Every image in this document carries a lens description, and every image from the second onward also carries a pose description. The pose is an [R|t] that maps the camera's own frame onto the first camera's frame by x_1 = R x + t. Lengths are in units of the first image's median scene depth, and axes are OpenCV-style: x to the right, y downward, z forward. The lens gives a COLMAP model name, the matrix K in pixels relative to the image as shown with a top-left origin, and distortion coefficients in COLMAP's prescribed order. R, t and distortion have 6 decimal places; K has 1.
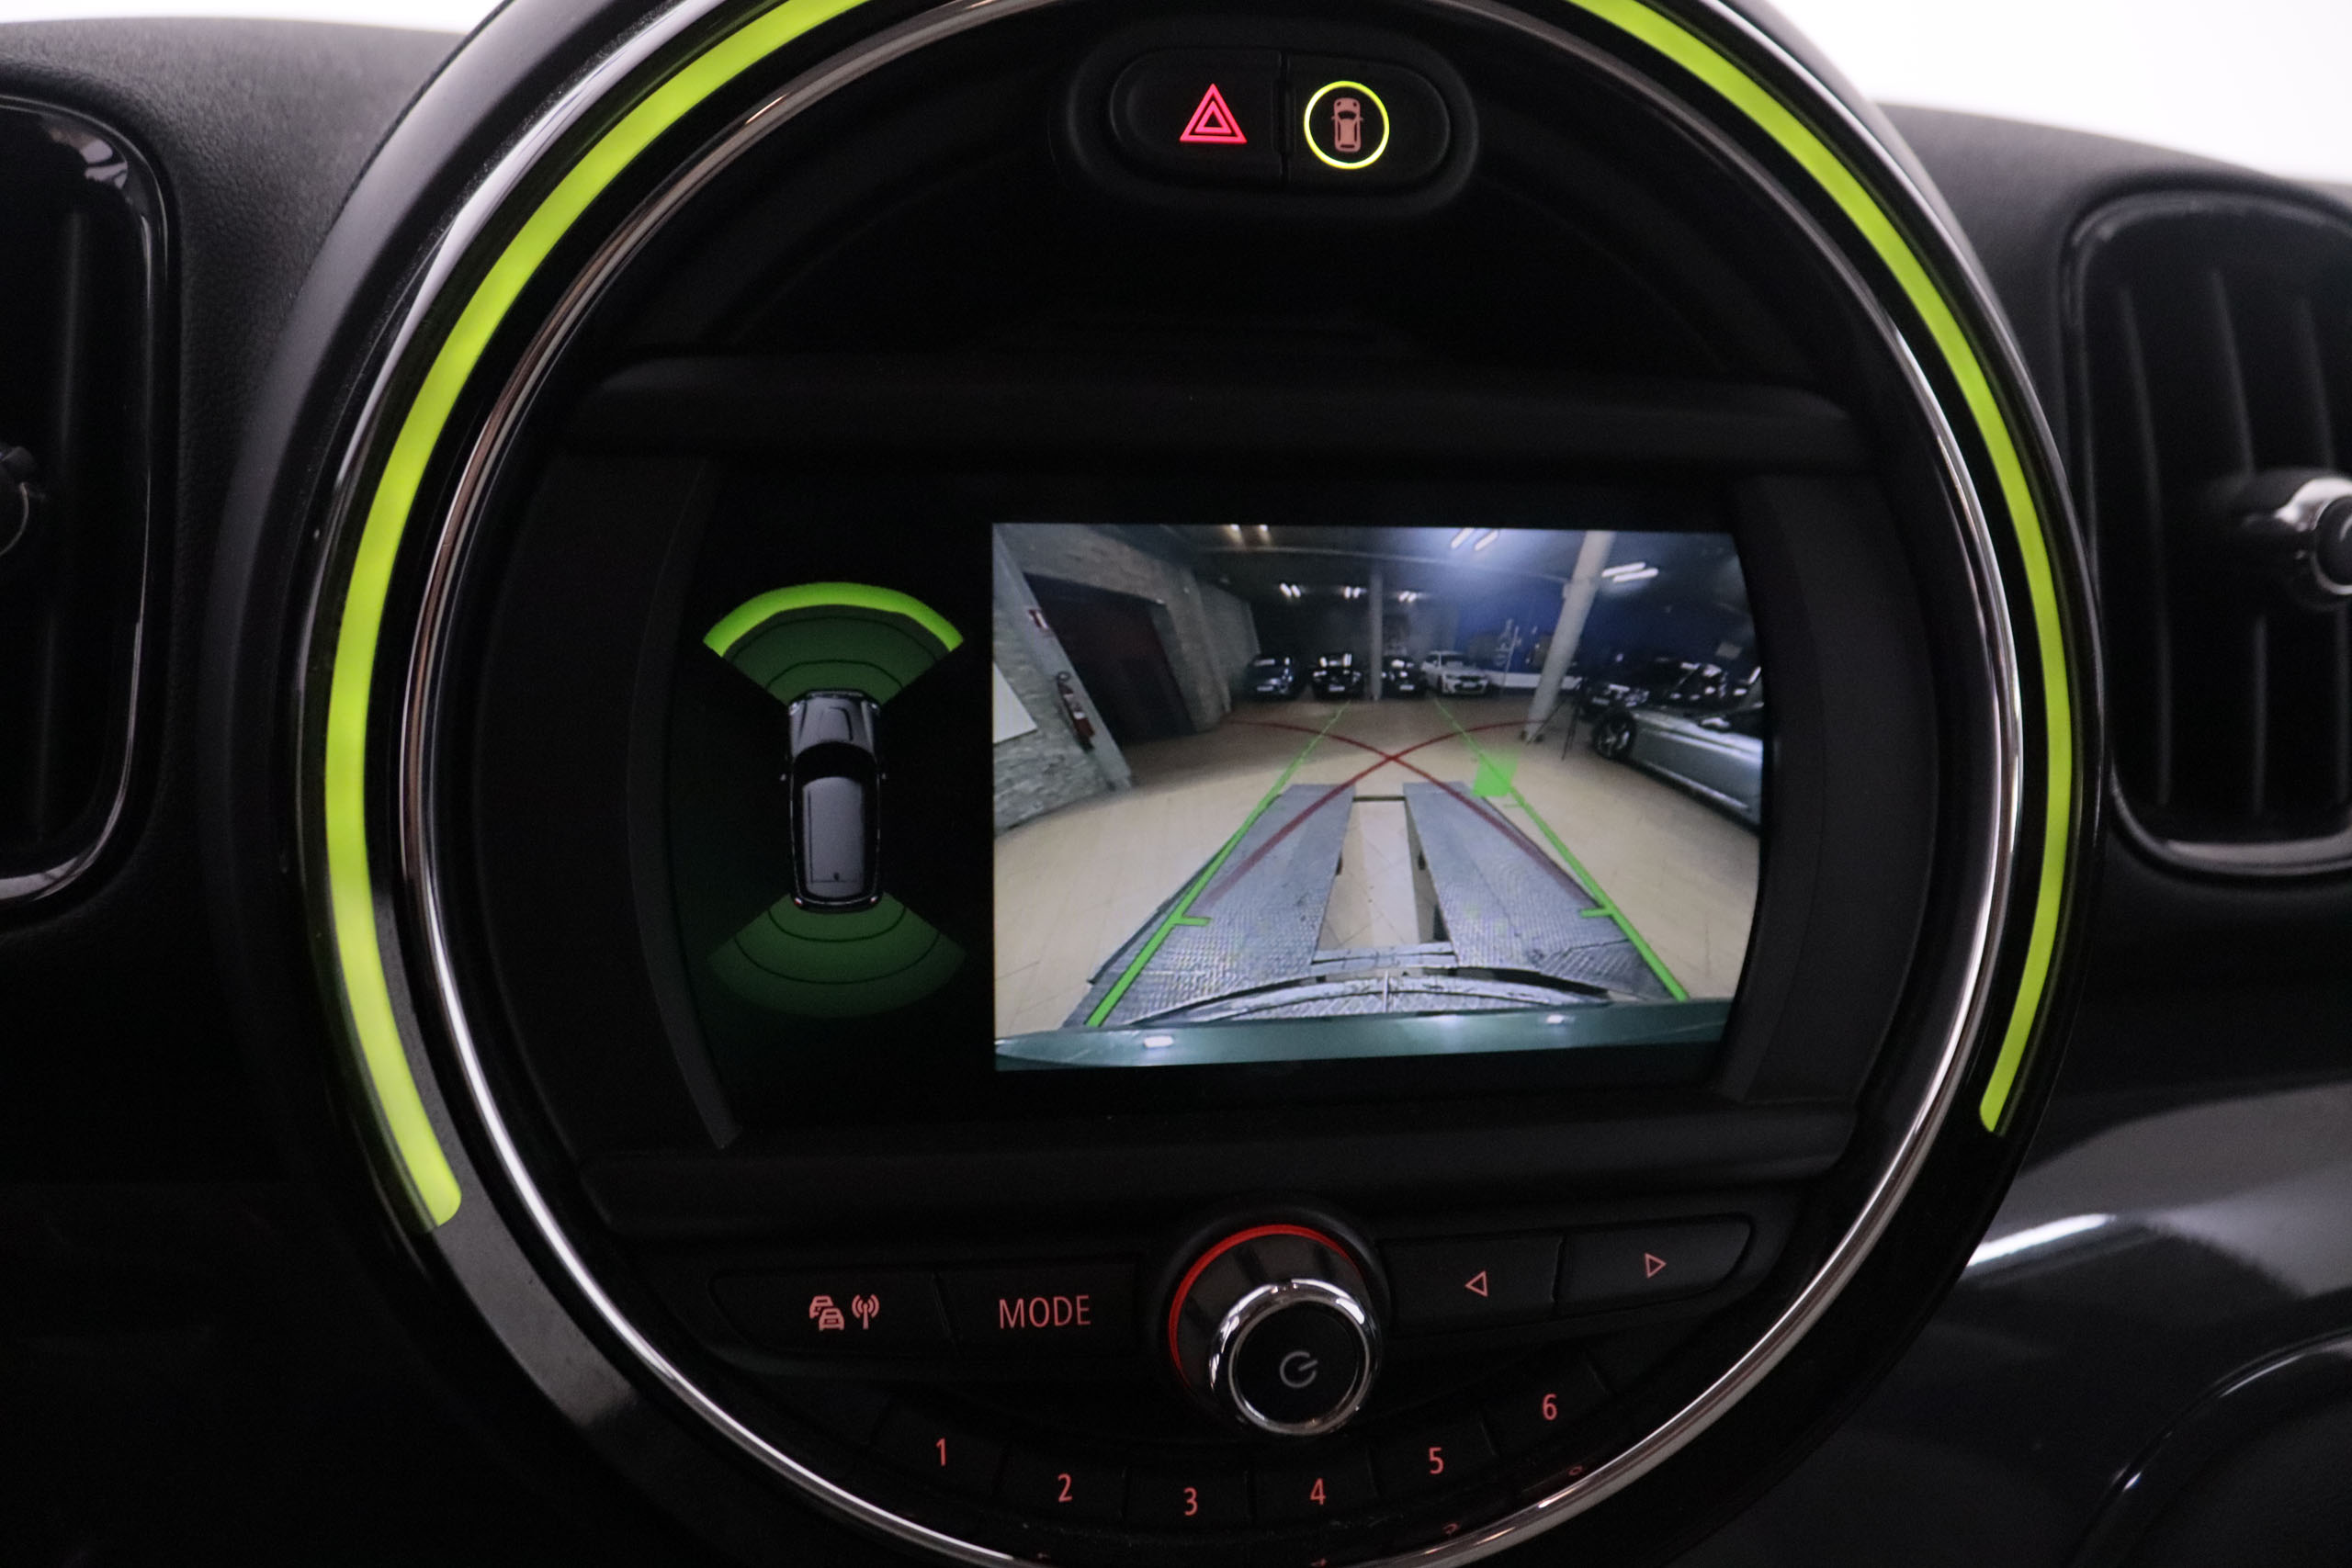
lens RADIAL K [[1992.6, 0, 1176.0], [0, 1992.6, 784.0], [0, 0, 1]] dist [-0.201440, 0.146349]
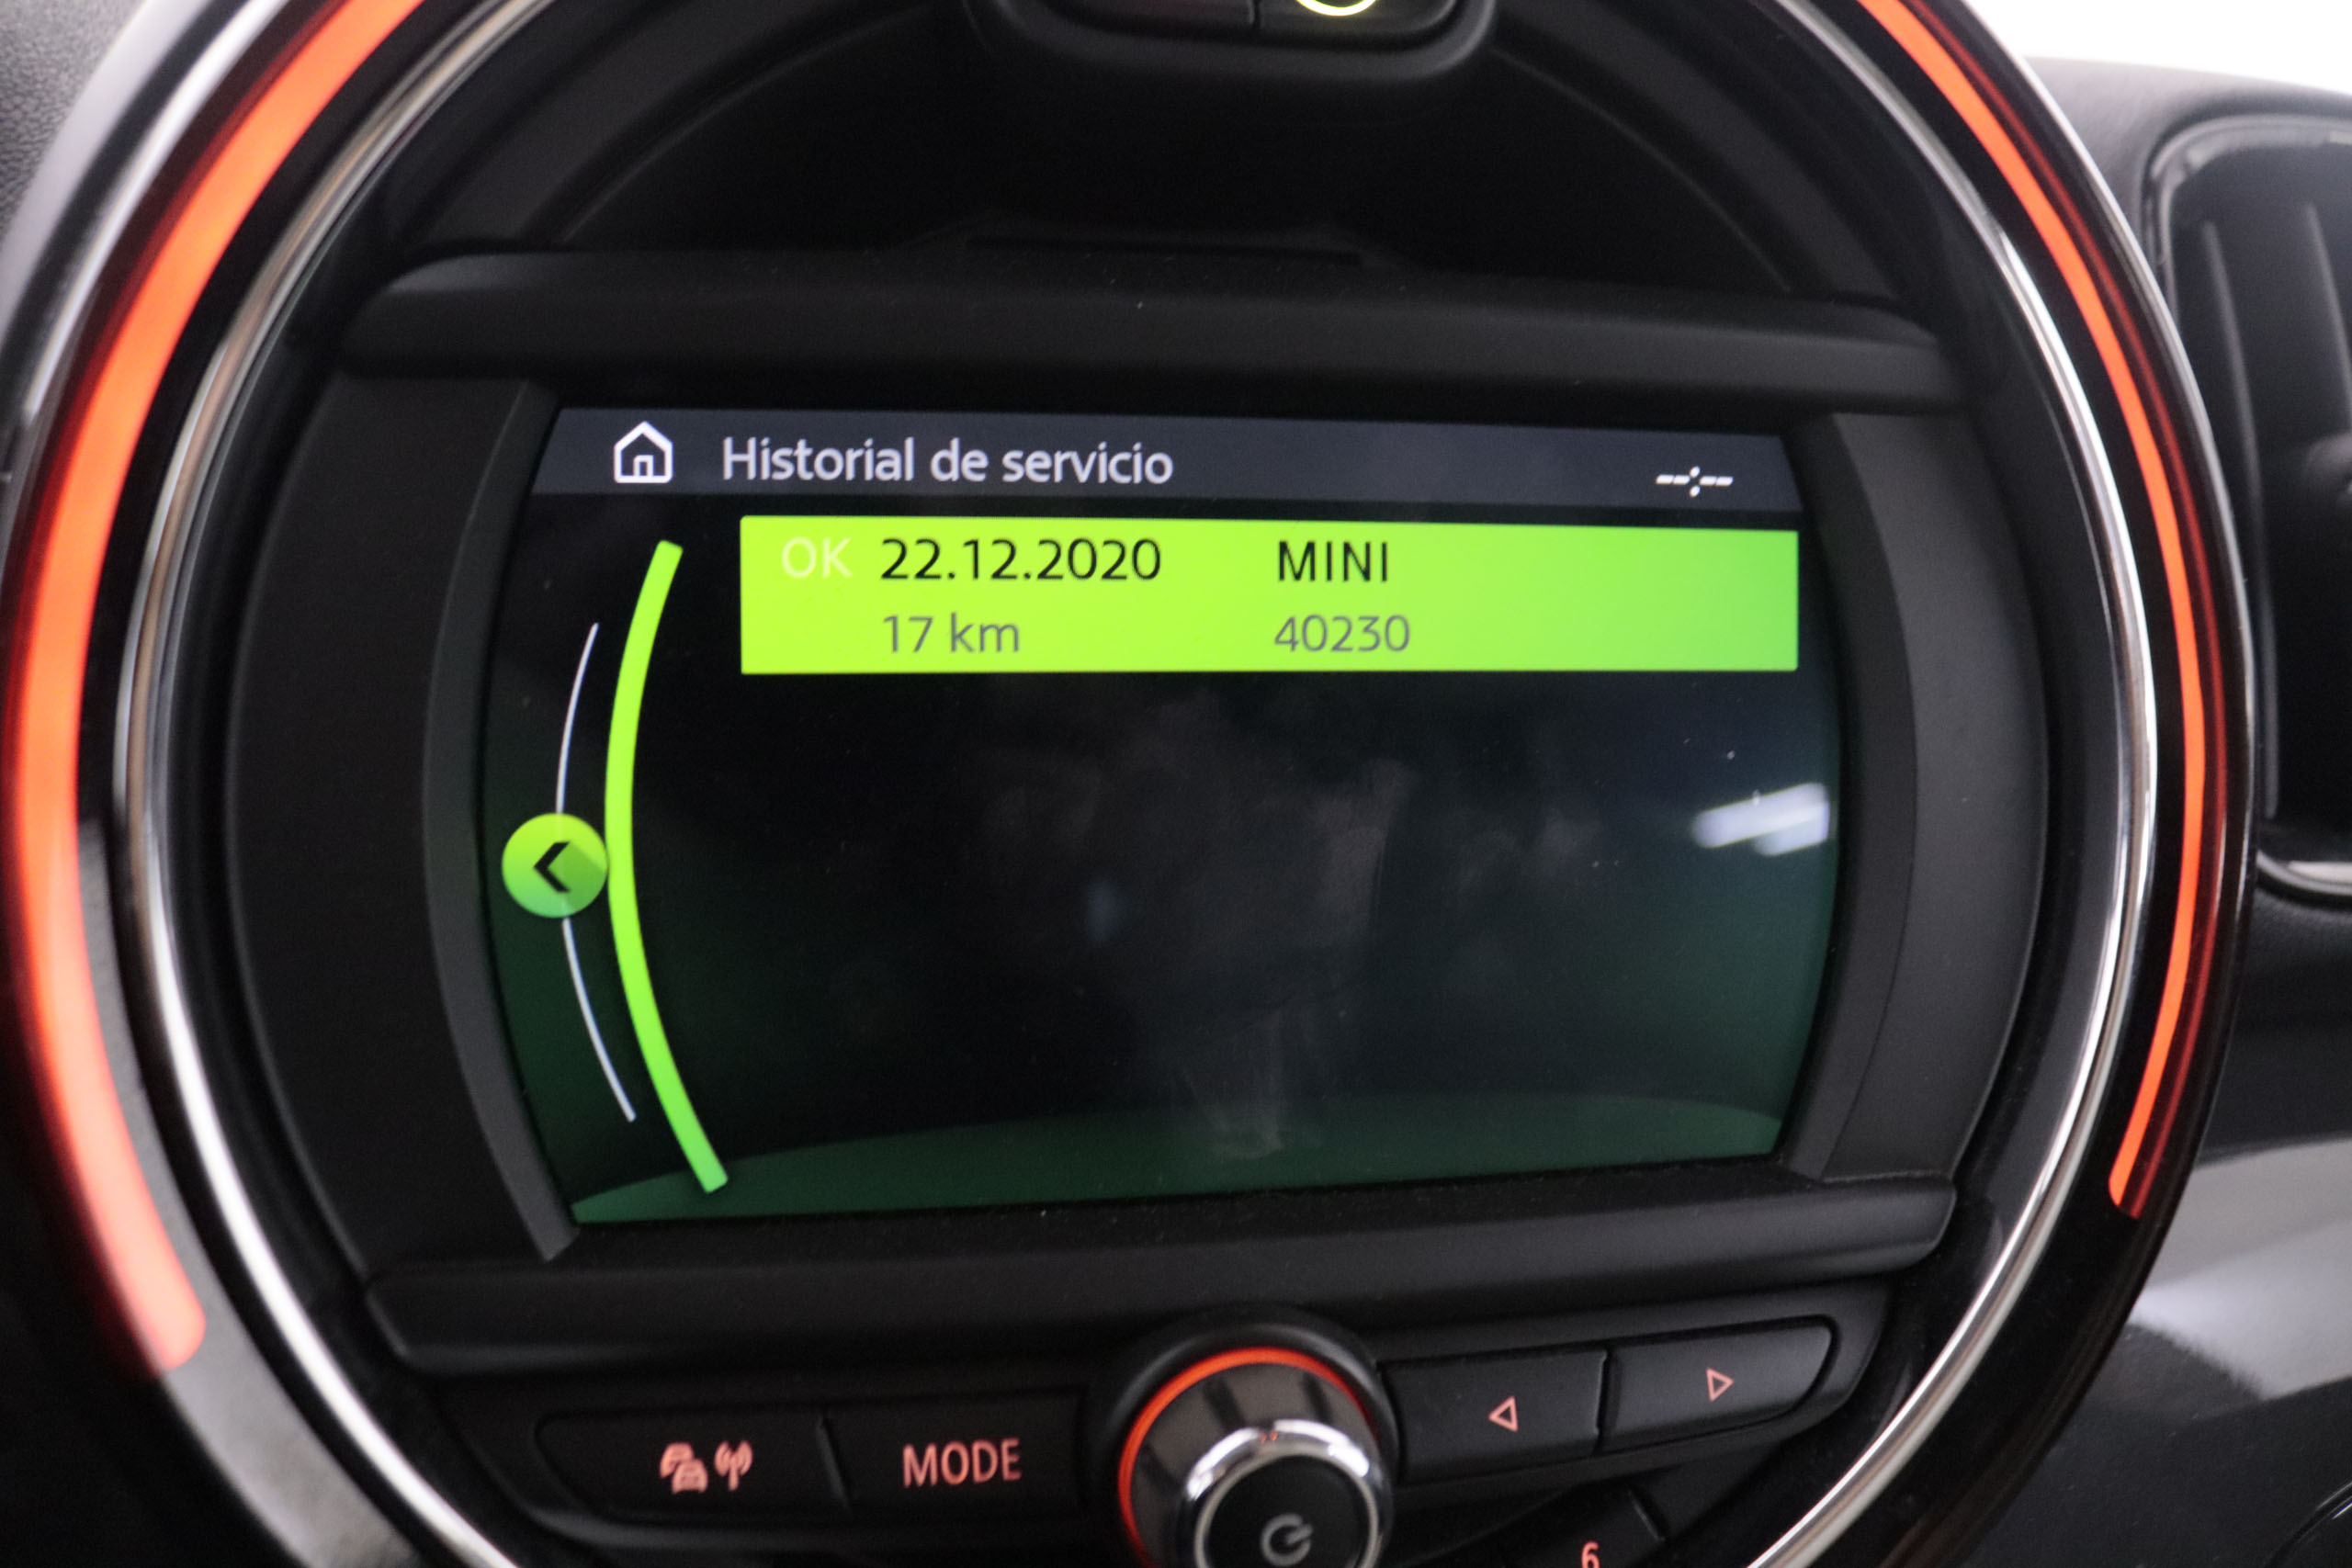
lens RADIAL K [[1956.9, 0, 1176.0], [0, 1956.9, 784.0], [0, 0, 1]] dist [-0.186075, 0.110084]
pose [[0.999571, -0.006427, 0.028580, -0.001220], [0.007073, 0.999720, -0.022560, 0.014490], [-0.028427, 0.022753, 0.999337, 0.225056]]
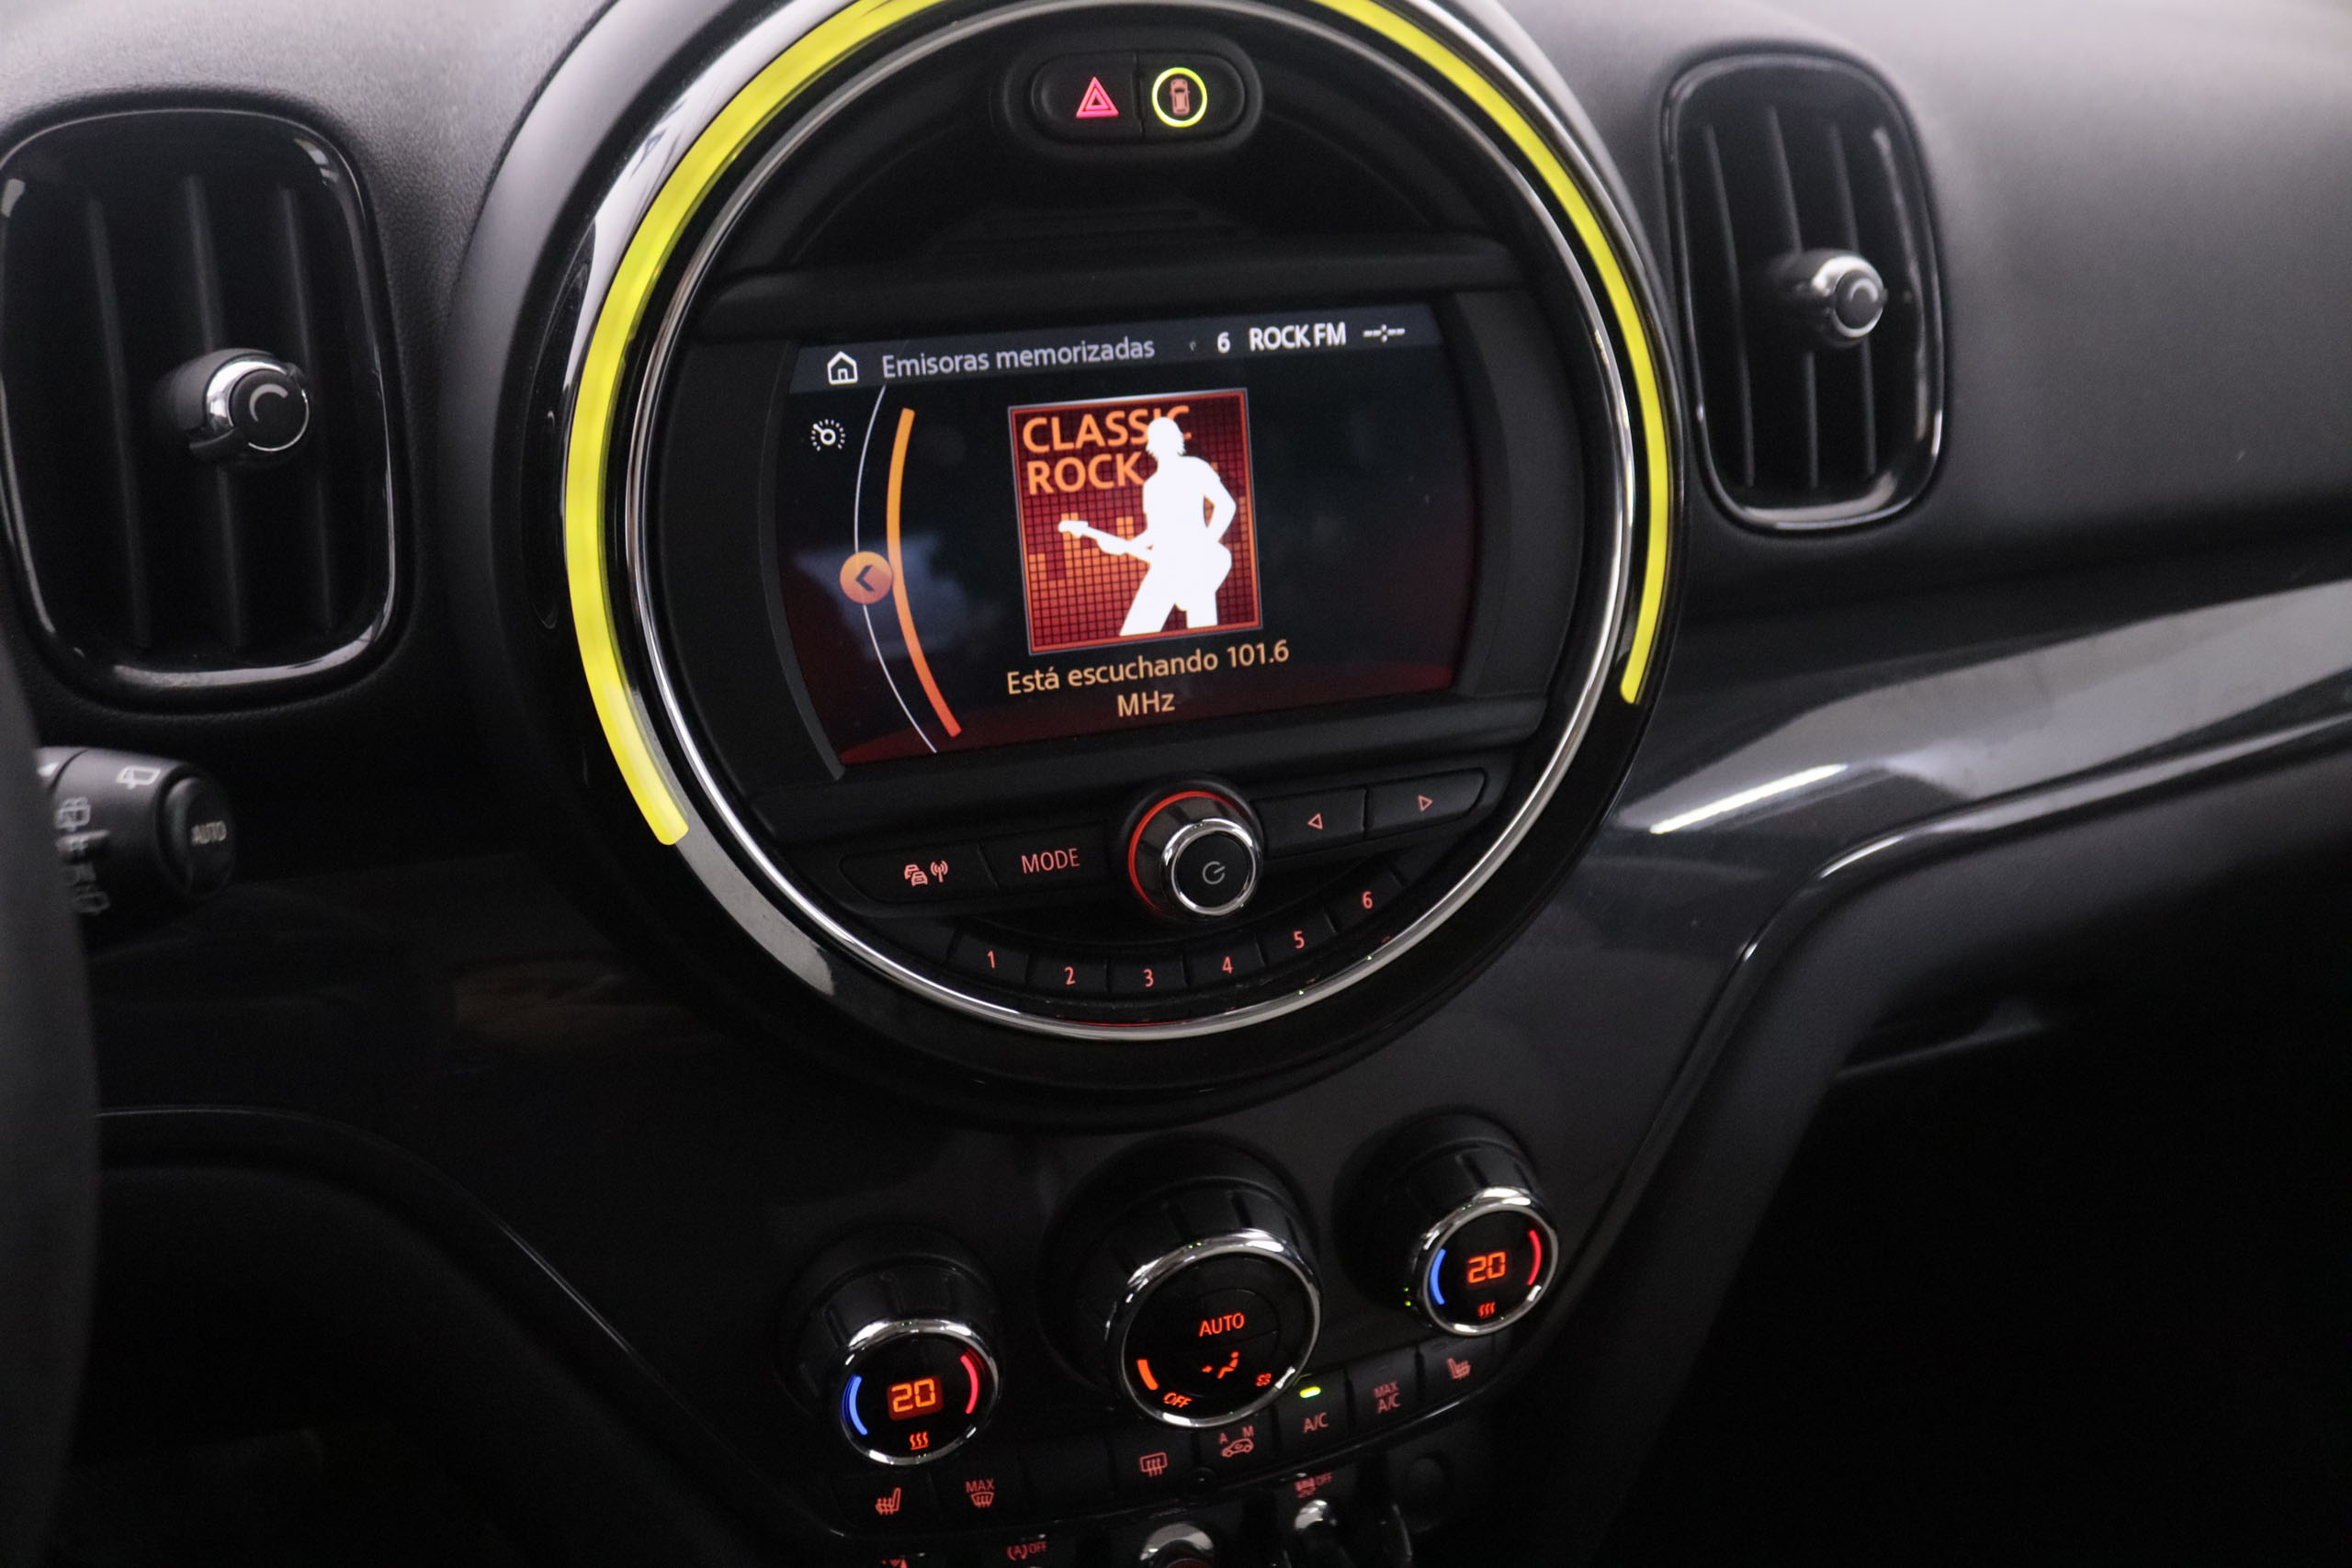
lens RADIAL K [[1956.9, 0, 1176.0], [0, 1956.9, 784.0], [0, 0, 1]] dist [-0.186075, 0.110084]
pose [[0.990020, -0.097280, 0.101963, -0.121864], [0.083009, 0.987238, 0.135908, -0.000225], [-0.113883, -0.126088, 0.985461, -0.570091]]
